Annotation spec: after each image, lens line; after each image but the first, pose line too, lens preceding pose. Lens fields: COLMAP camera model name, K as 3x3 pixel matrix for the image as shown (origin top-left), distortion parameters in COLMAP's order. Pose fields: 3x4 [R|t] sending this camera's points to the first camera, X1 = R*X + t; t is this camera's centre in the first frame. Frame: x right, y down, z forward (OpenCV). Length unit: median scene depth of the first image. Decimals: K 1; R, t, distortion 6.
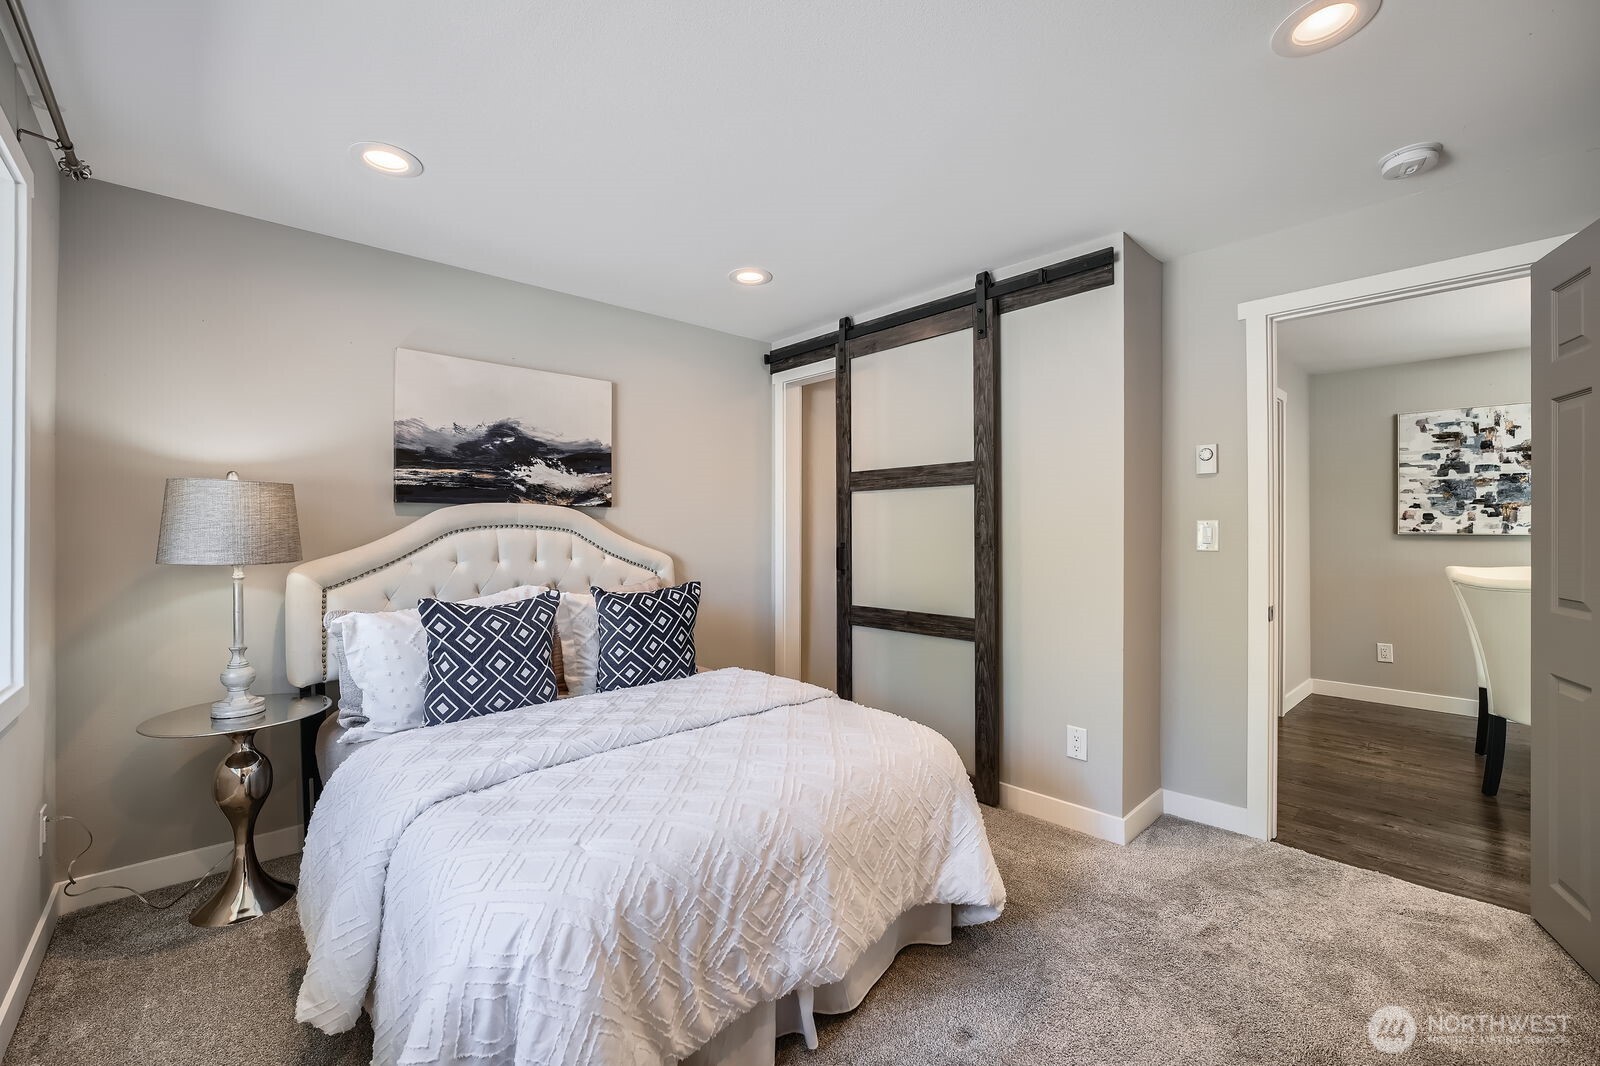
lens RADIAL K [[658.4, 0, 802.4], [0, 658.4, 525.3], [0, 0, 1]] dist [-0.005073, -0.000197]
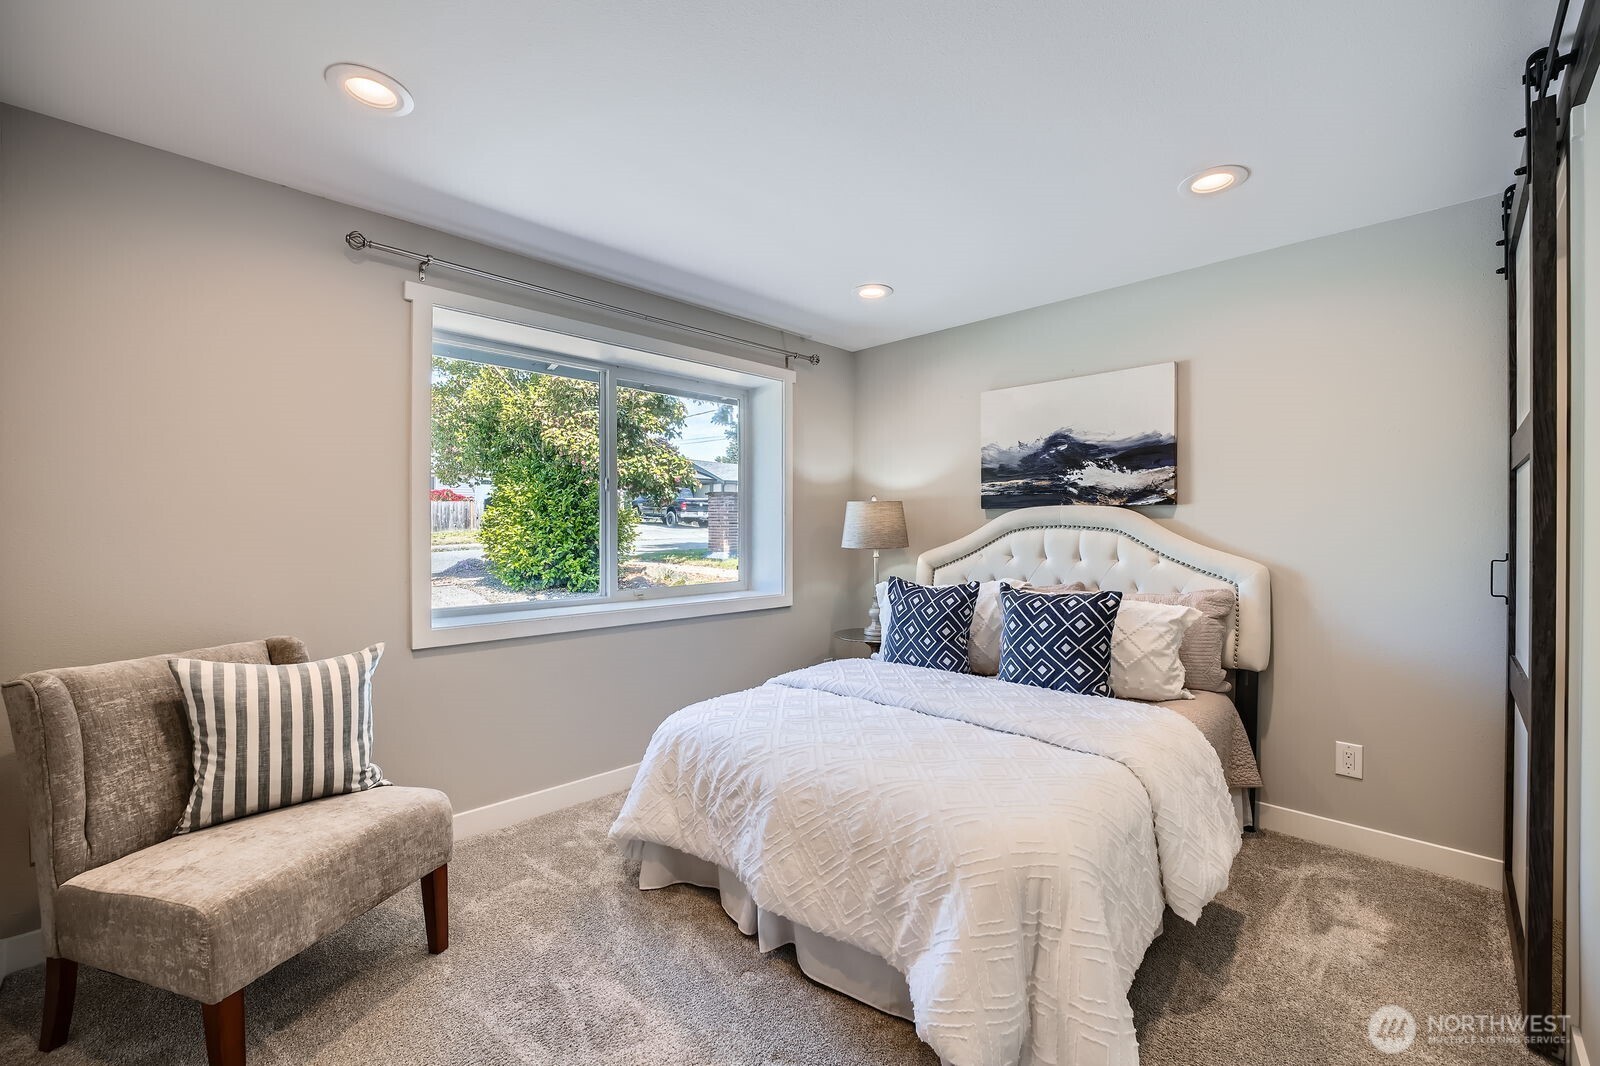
lens RADIAL K [[657.3, 0, 792.2], [0, 657.3, 529.9], [0, 0, 1]] dist [-0.000295, 0.000151]
pose [[0.036063, 0.006613, -0.999328, 0.628341], [0.003847, 0.999970, 0.006756, -0.002306], [0.999342, -0.004088, 0.036036, 0.509398]]
